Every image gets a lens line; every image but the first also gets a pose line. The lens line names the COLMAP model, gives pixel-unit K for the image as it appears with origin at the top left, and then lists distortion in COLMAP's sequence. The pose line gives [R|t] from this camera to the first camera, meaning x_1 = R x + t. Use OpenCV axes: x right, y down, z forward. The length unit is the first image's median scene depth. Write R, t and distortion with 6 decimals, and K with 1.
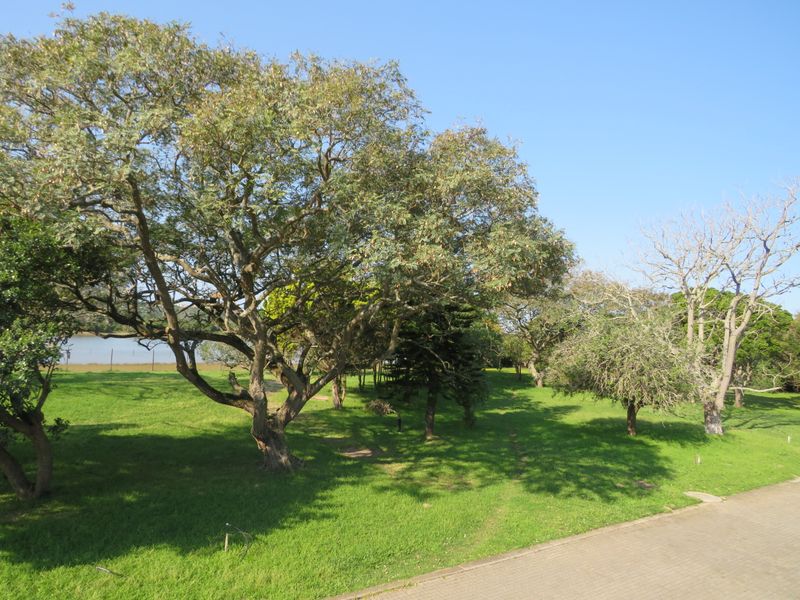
lens RADIAL K [[560.5, 0, 399.6], [0, 560.5, 298.4], [0, 0, 1]] dist [-0.033484, 0.000808]
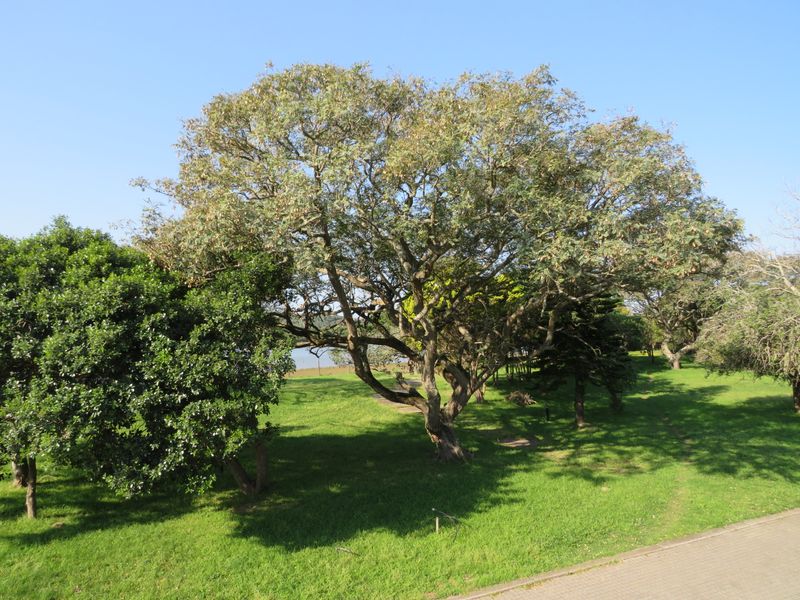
lens RADIAL K [[560.5, 0, 400.8], [0, 560.5, 298.8], [0, 0, 1]] dist [-0.033484, 0.000808]
pose [[0.979508, -0.085318, -0.182441, -0.094020], [0.087132, 0.996195, 0.001936, -0.011887], [0.181582, -0.017793, 0.983215, -0.062893]]
